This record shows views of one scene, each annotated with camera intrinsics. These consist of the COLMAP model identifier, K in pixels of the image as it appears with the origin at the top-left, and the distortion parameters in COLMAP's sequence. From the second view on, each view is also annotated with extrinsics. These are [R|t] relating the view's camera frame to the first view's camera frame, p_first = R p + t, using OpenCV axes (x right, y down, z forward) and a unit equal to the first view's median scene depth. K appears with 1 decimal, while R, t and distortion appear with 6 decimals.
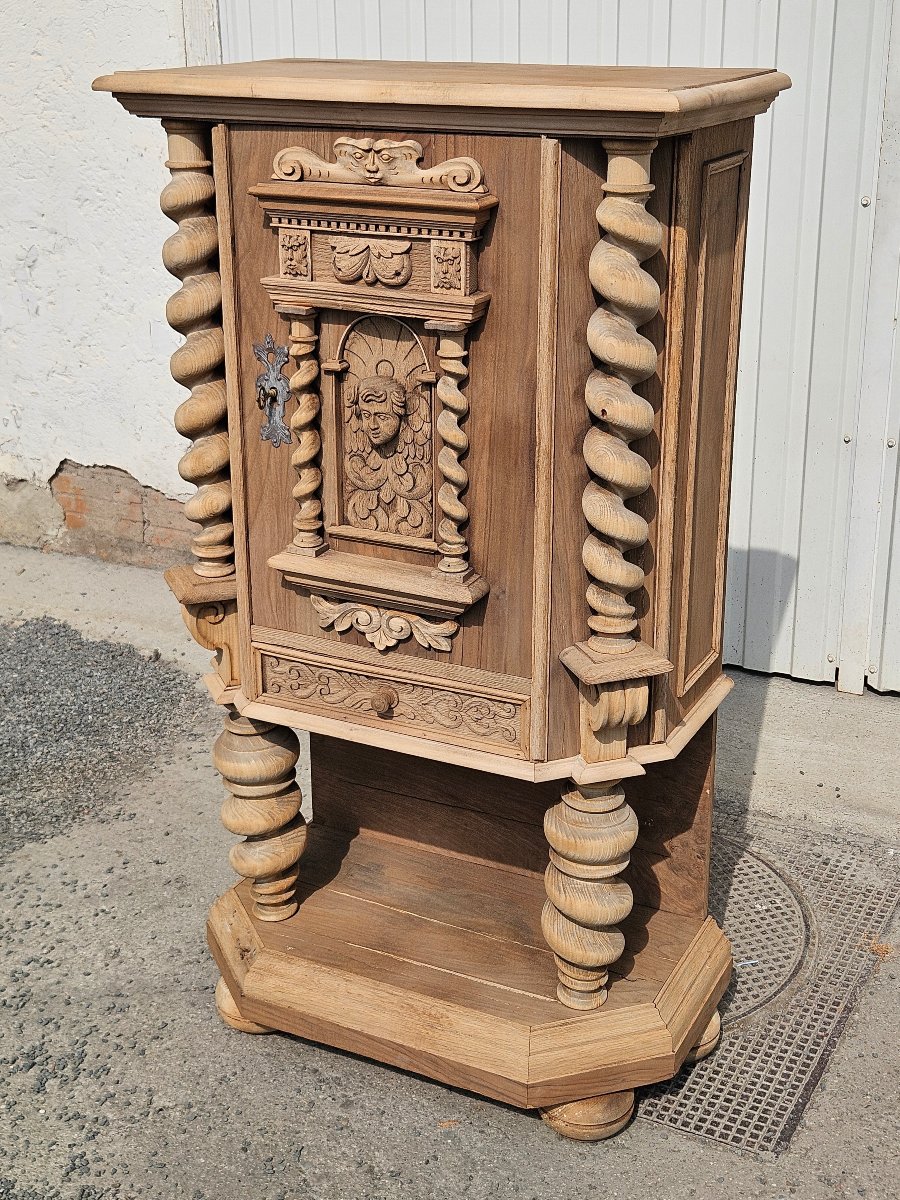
lens RADIAL K [[1674.7, 0, 450.0], [0, 1674.7, 600.0], [0, 0, 1]] dist [0.073612, -0.059920]
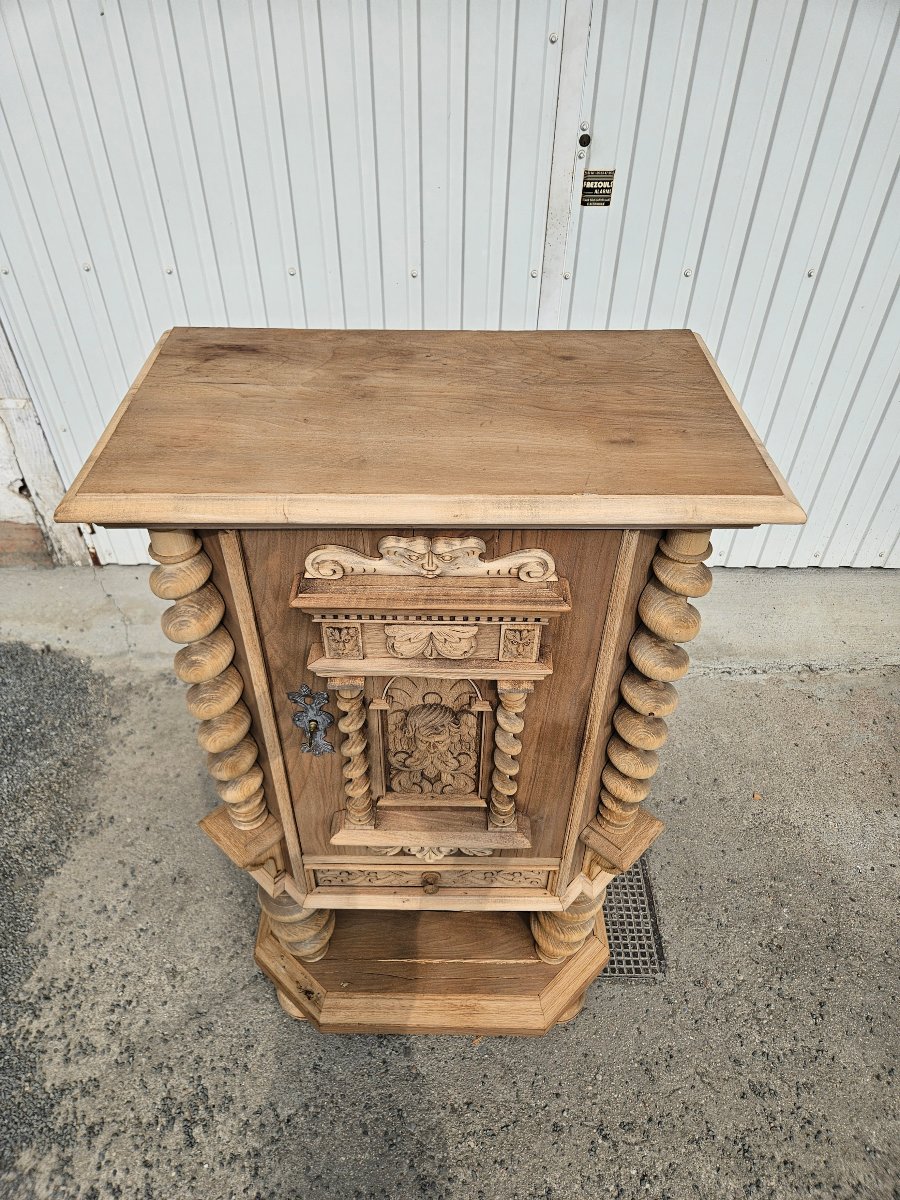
lens RADIAL K [[806.2, 0, 446.0], [0, 806.2, 605.2], [0, 0, 1]] dist [0.055798, -0.049099]
pose [[0.893699, -0.291037, 0.341467, -0.188178], [0.148473, 0.910030, 0.387042, -0.387401], [-0.423389, -0.295201, 0.856503, 0.565022]]
